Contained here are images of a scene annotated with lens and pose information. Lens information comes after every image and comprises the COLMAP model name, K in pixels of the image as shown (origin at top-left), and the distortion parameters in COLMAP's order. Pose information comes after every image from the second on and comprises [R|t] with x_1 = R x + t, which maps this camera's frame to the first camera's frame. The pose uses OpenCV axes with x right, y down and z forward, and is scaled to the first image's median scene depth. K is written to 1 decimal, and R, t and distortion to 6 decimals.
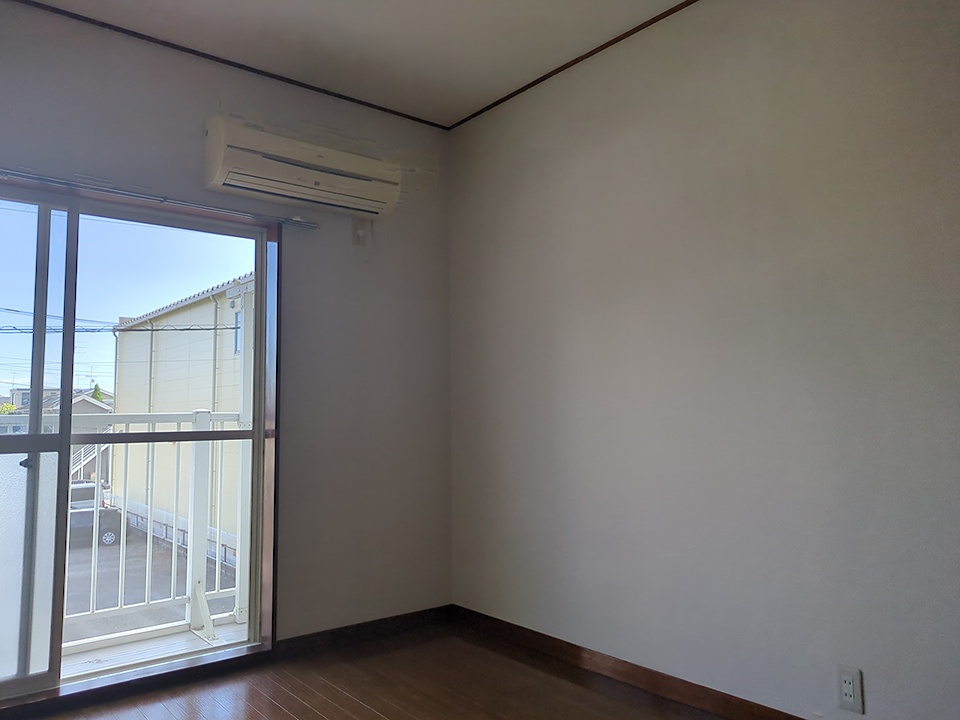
lens RADIAL K [[716.8, 0, 480.7], [0, 716.8, 353.9], [0, 0, 1]] dist [0.007996, 0.004075]
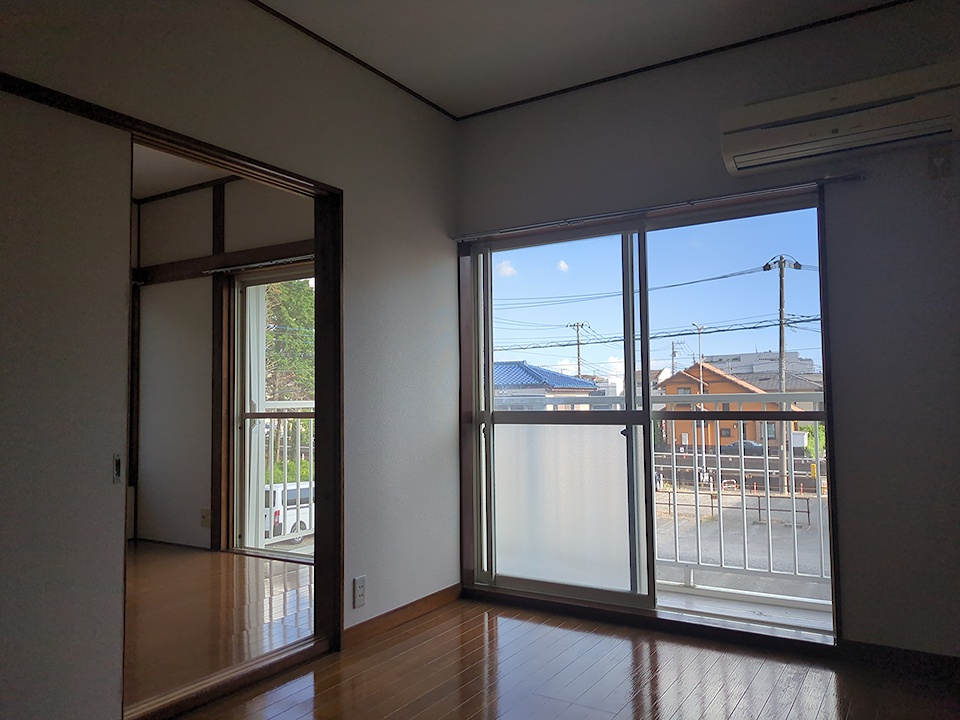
lens RADIAL K [[716.8, 0, 484.2], [0, 716.8, 363.8], [0, 0, 1]] dist [0.007996, 0.004075]
pose [[0.320449, -0.041173, -0.946371, 0.468092], [0.088428, 0.995993, -0.013390, 0.019091], [0.943129, -0.079395, 0.322805, 0.306274]]
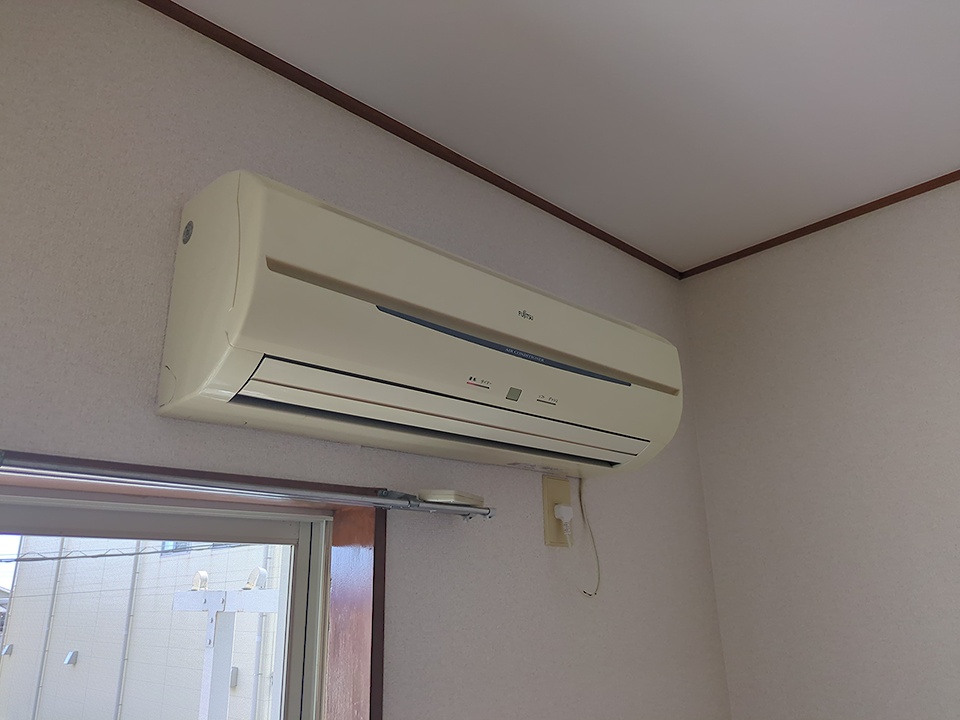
lens RADIAL K [[716.8, 0, 483.2], [0, 716.8, 361.6], [0, 0, 1]] dist [0.007996, 0.004075]
pose [[0.996538, 0.012284, 0.082232, -0.275638], [0.007872, 0.970643, -0.240394, -0.176745], [-0.082771, 0.240209, 0.967186, 0.694666]]
